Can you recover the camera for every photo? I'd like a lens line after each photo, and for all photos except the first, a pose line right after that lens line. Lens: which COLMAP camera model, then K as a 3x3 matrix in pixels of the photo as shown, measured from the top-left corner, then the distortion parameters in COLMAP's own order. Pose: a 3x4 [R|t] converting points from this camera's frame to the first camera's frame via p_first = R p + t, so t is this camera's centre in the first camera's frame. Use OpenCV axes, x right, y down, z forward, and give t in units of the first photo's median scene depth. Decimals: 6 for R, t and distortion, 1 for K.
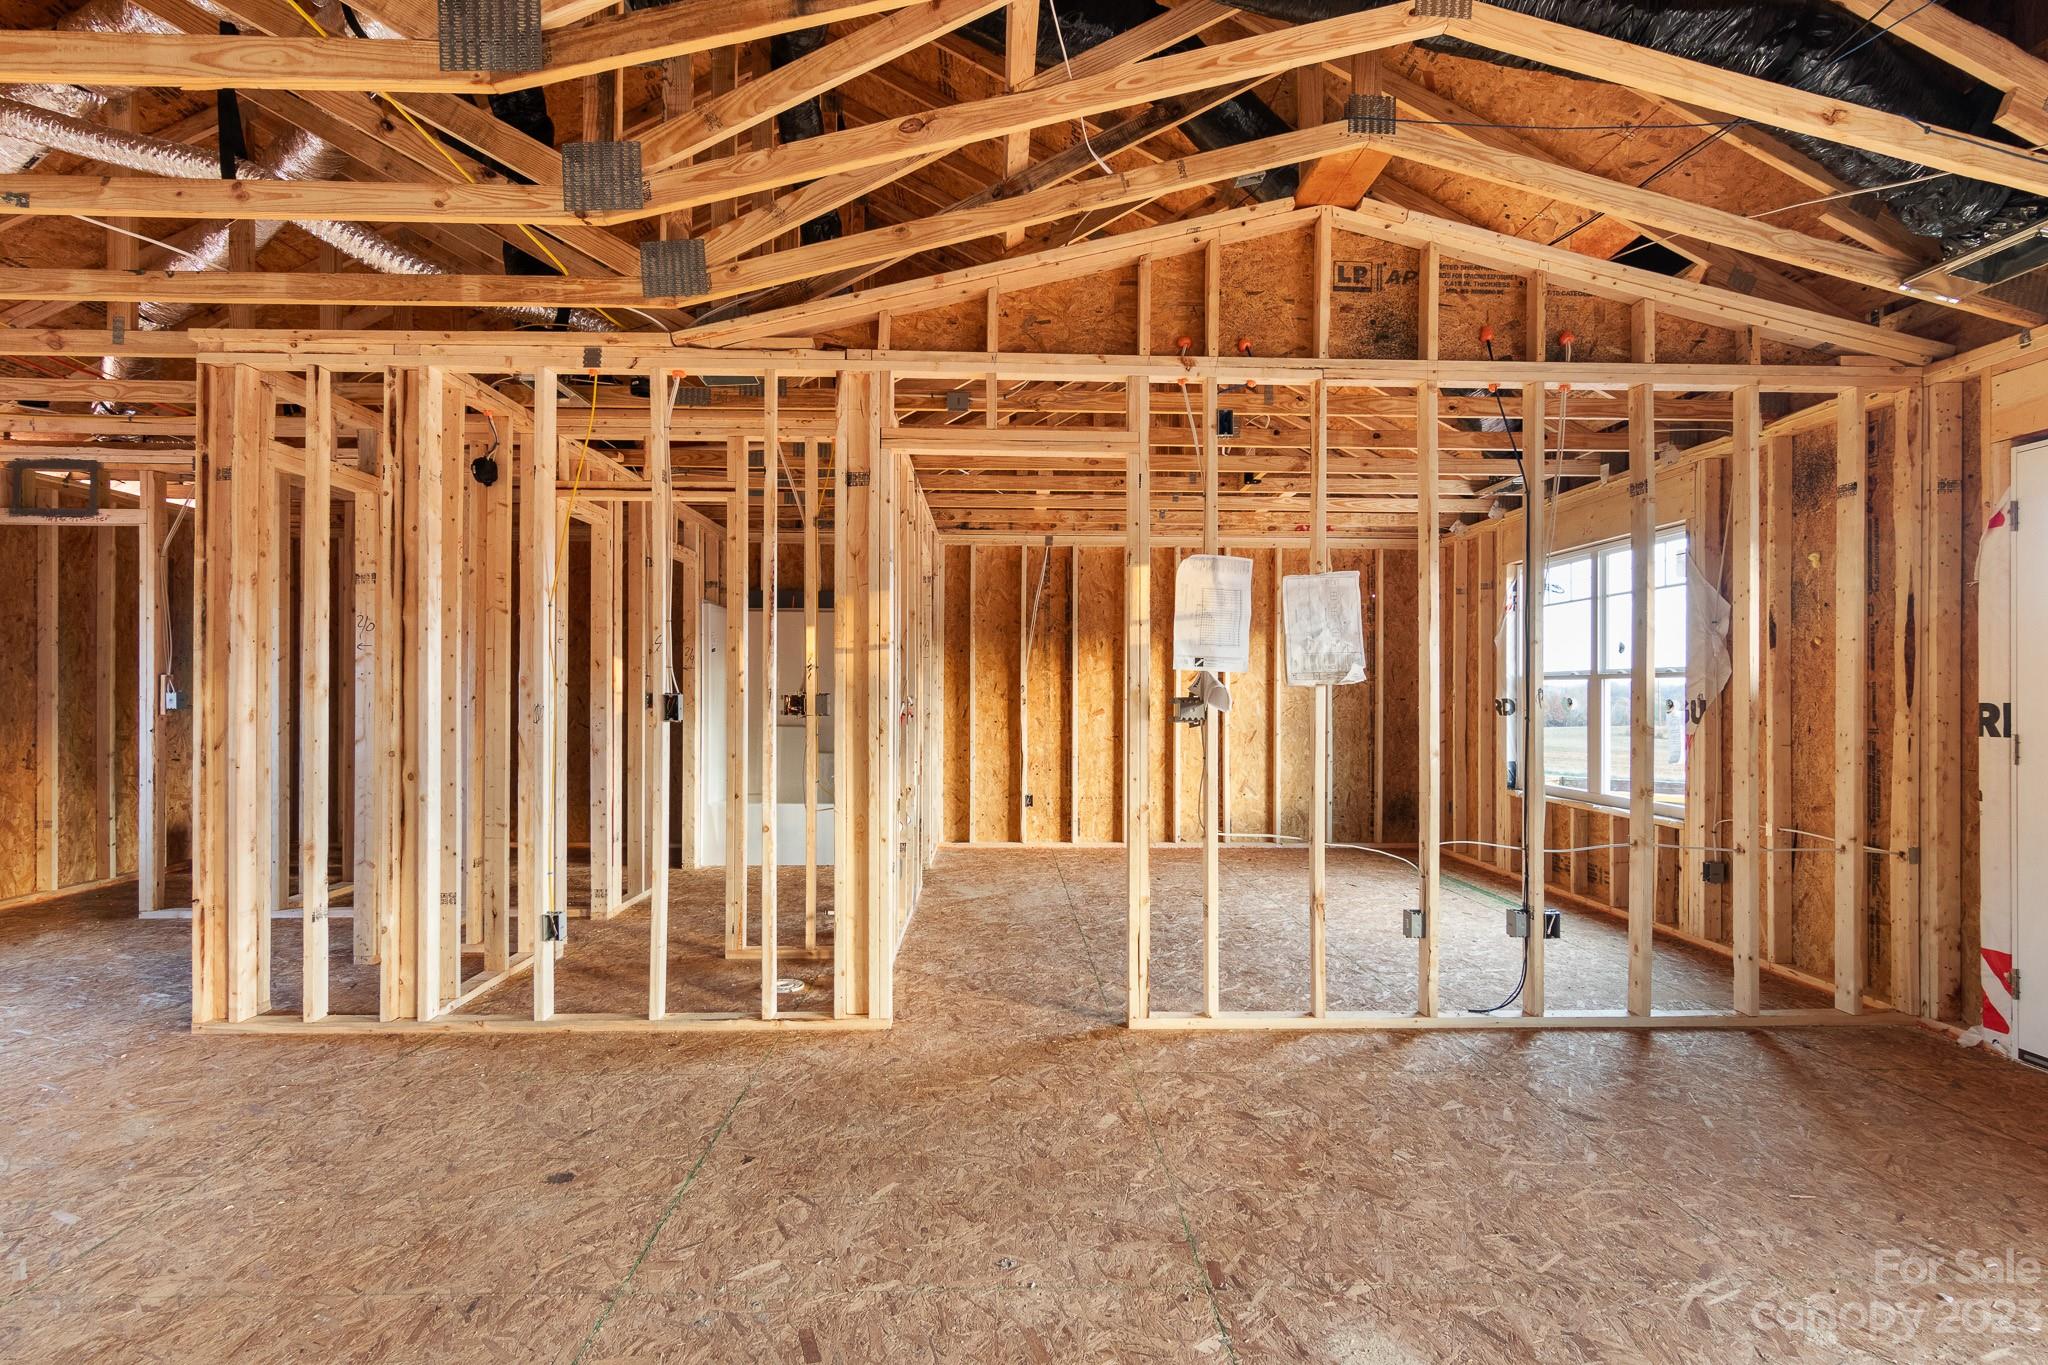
lens RADIAL K [[1055.6, 0, 1022.5], [0, 1055.6, 687.3], [0, 0, 1]] dist [-0.000666, 0.000611]
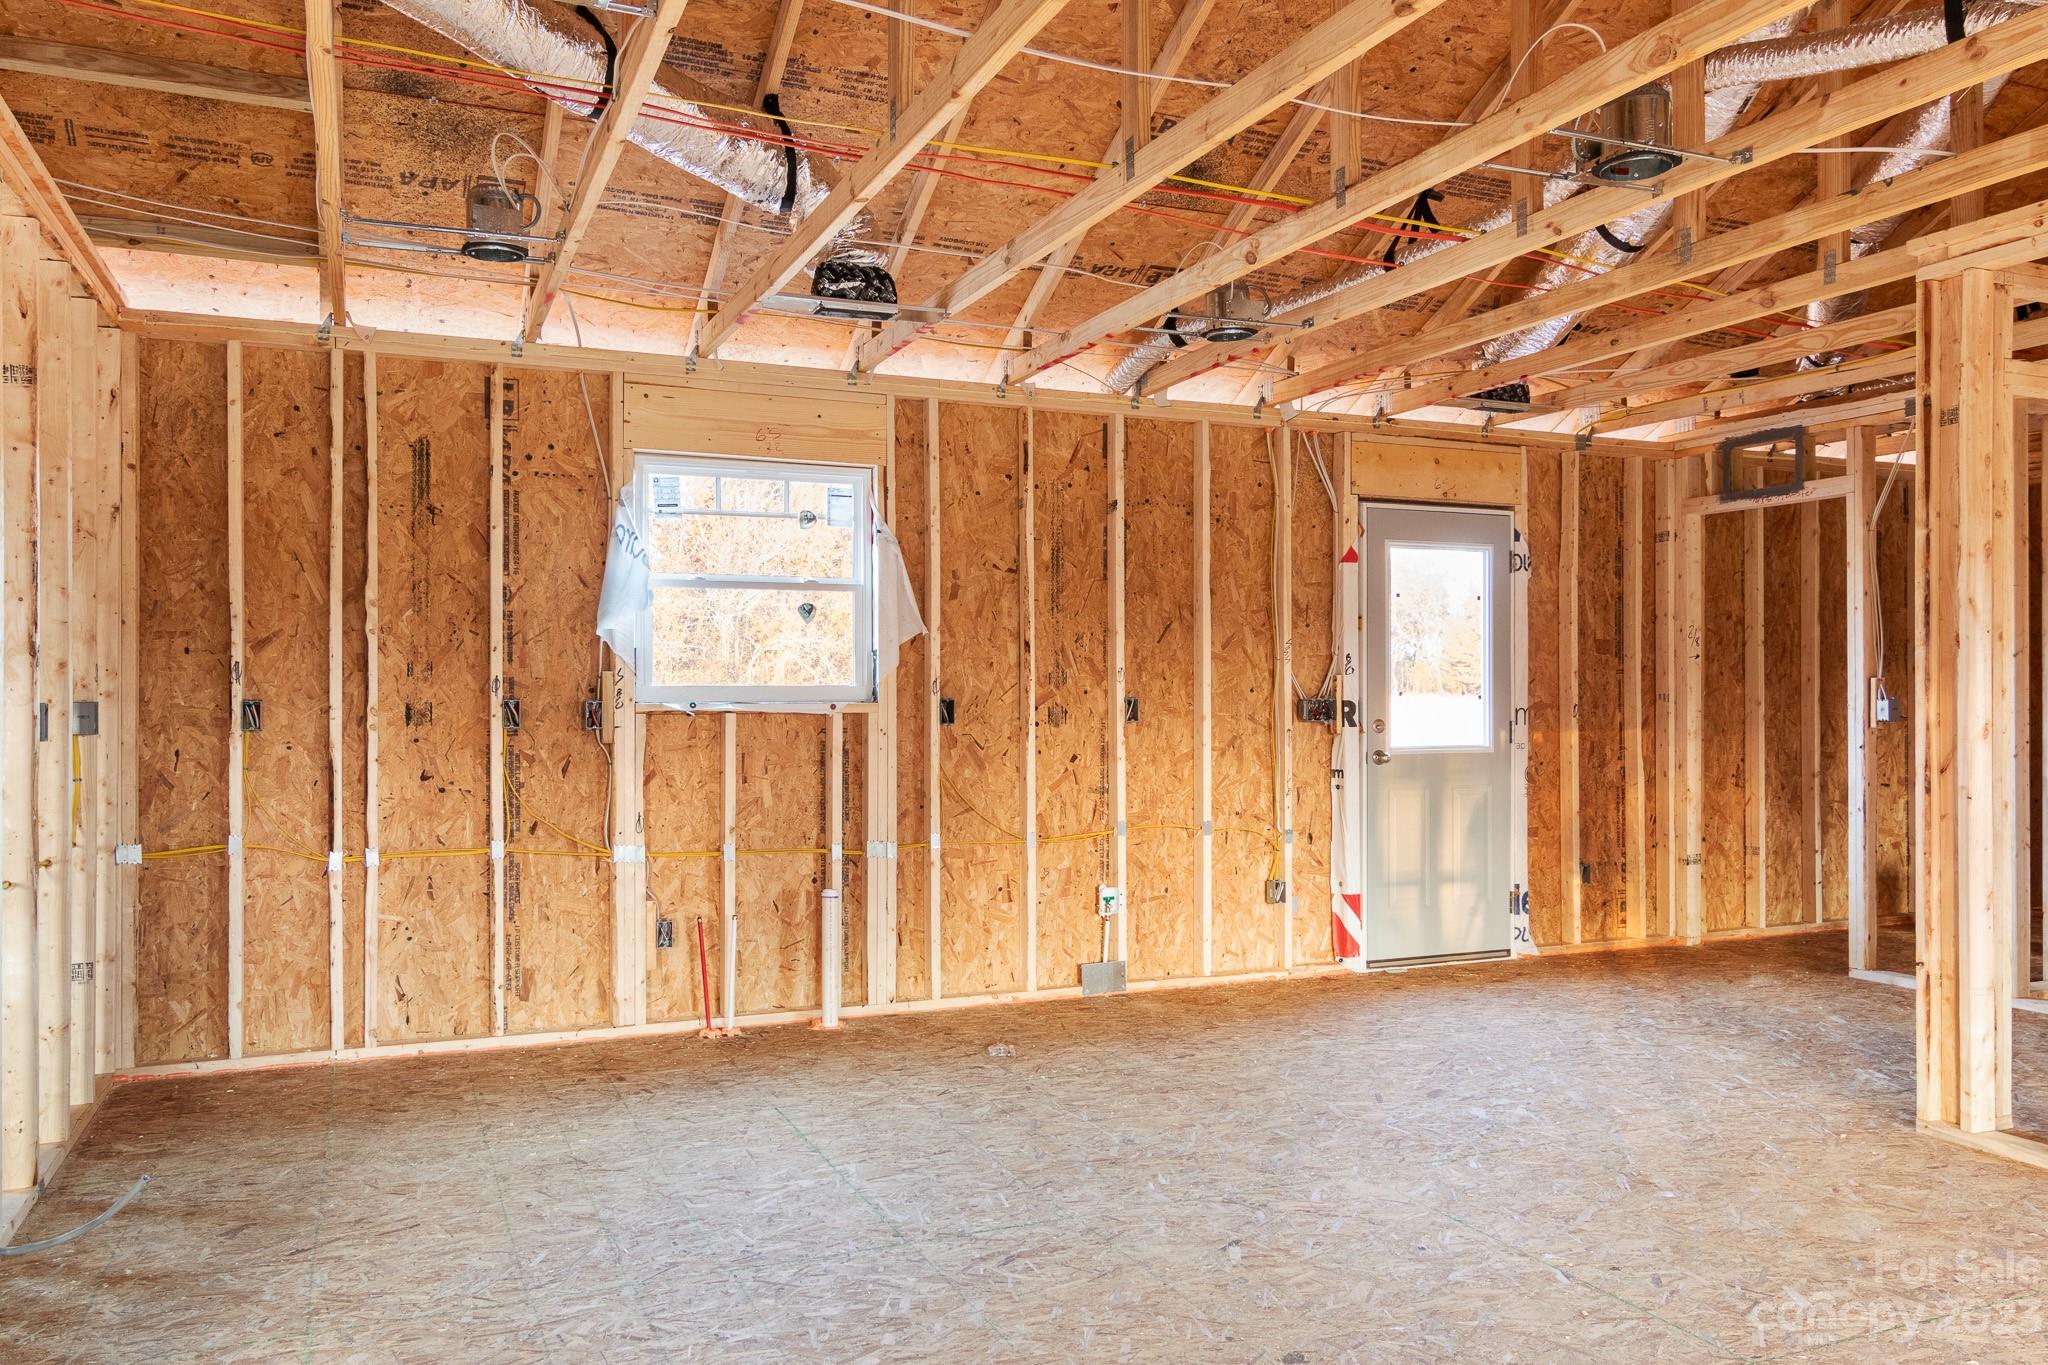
lens RADIAL K [[1503.6, 0, 1028.9], [0, 1503.6, 690.5], [0, 0, 1]] dist [0.009561, -0.014605]
pose [[0.373743, -0.006127, -0.927512, 0.011885], [0.004674, 0.999978, -0.004723, 0.000240], [0.927520, -0.002570, 0.373764, -0.036485]]
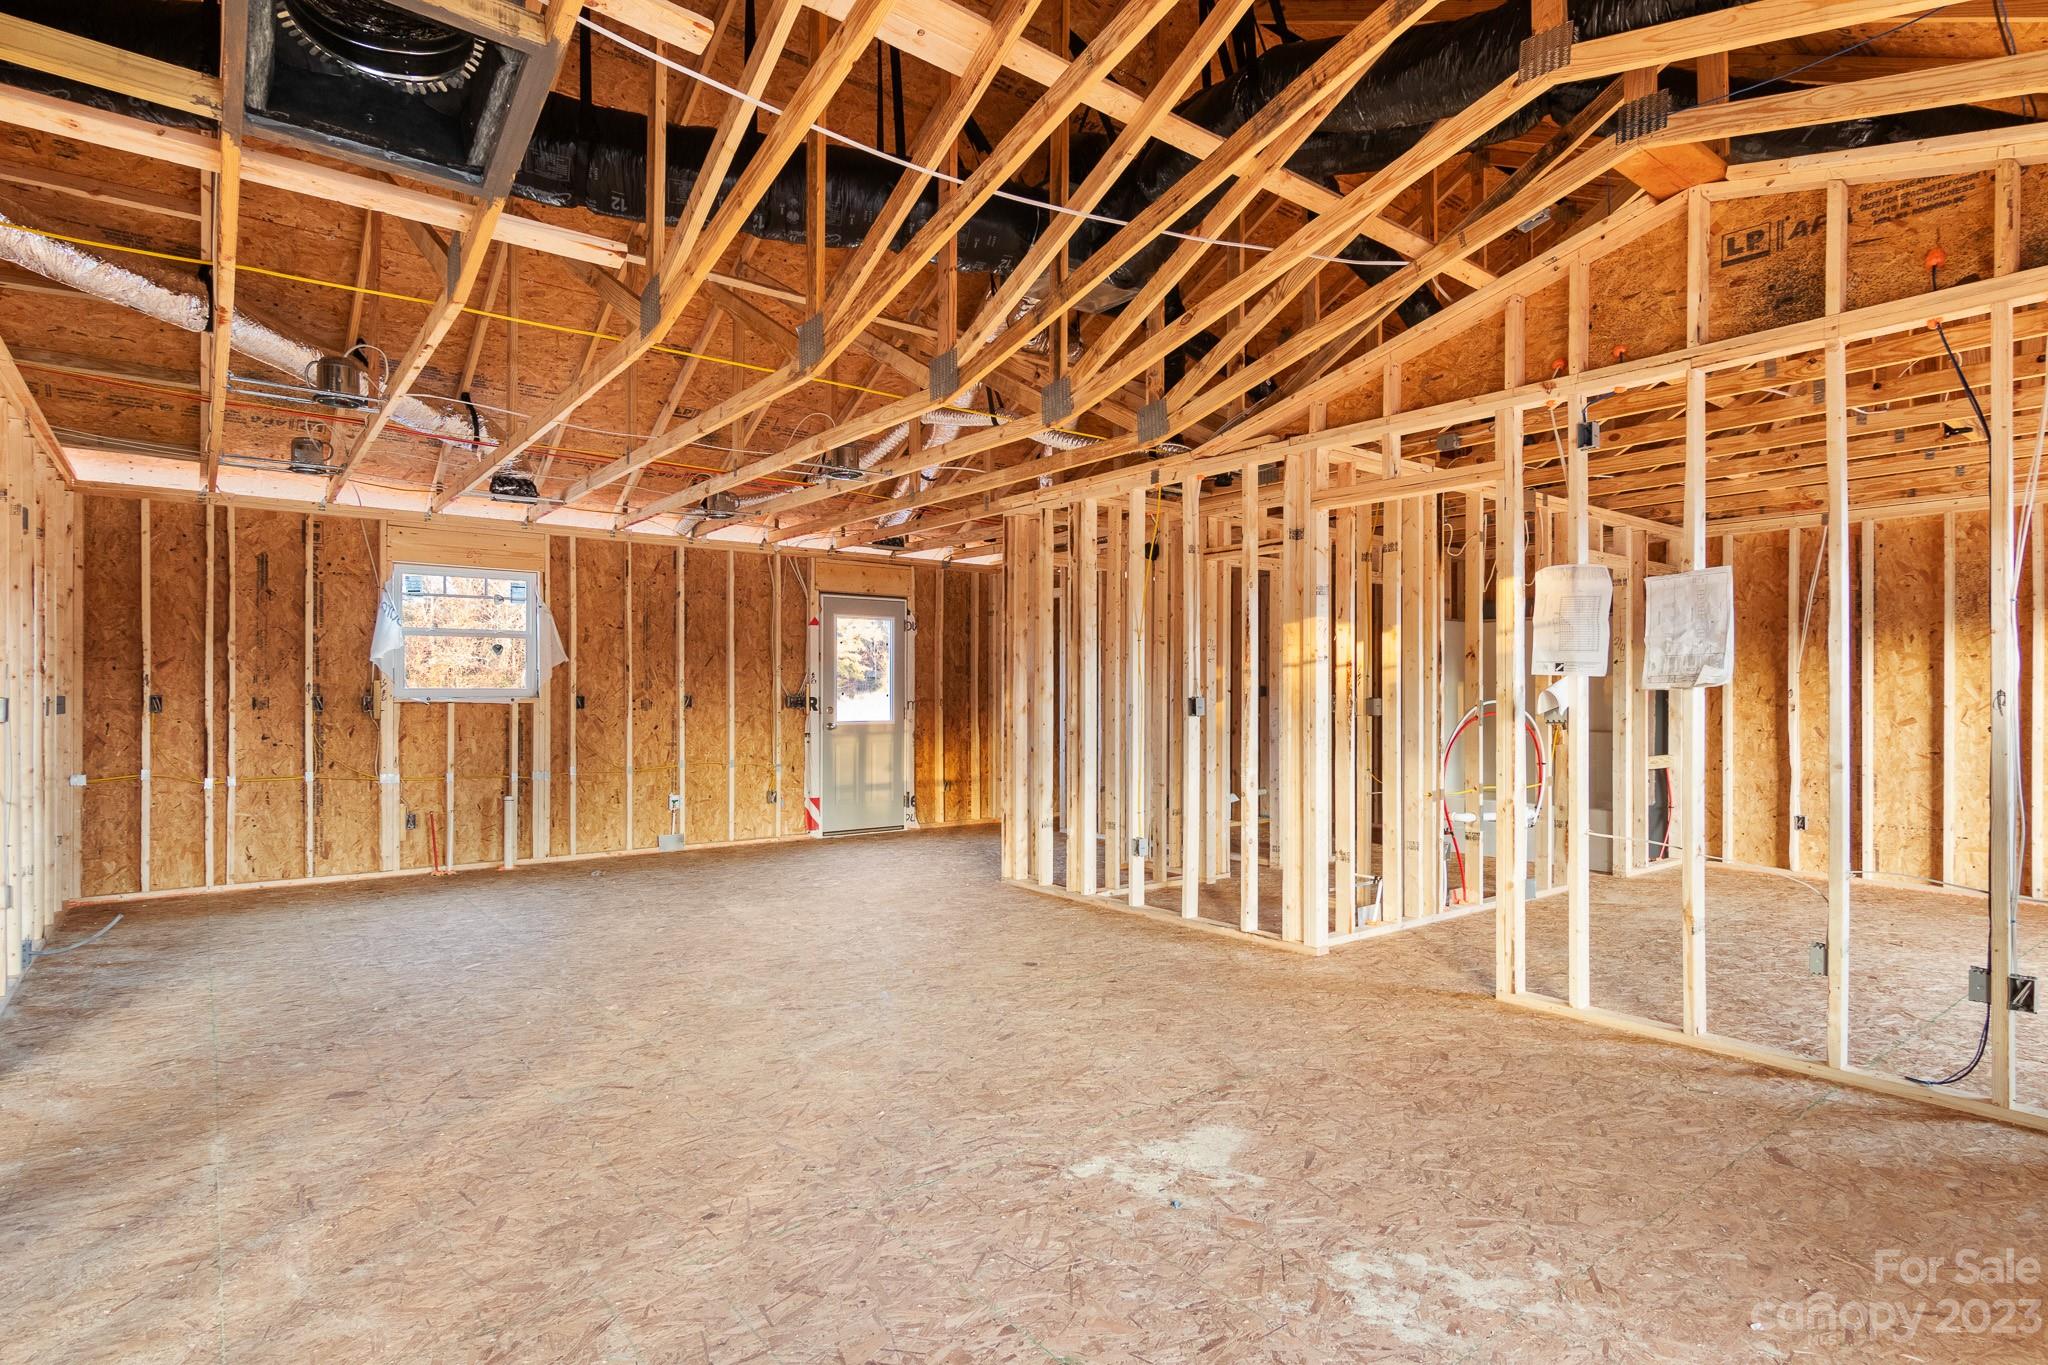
lens RADIAL K [[1055.6, 0, 1025.8], [0, 1055.6, 692.1], [0, 0, 1]] dist [-0.000666, 0.000611]
pose [[0.592858, -0.004165, -0.805297, 0.697604], [0.002712, 0.999991, -0.003175, 0.002883], [0.805303, -0.000301, 0.592864, -0.055008]]
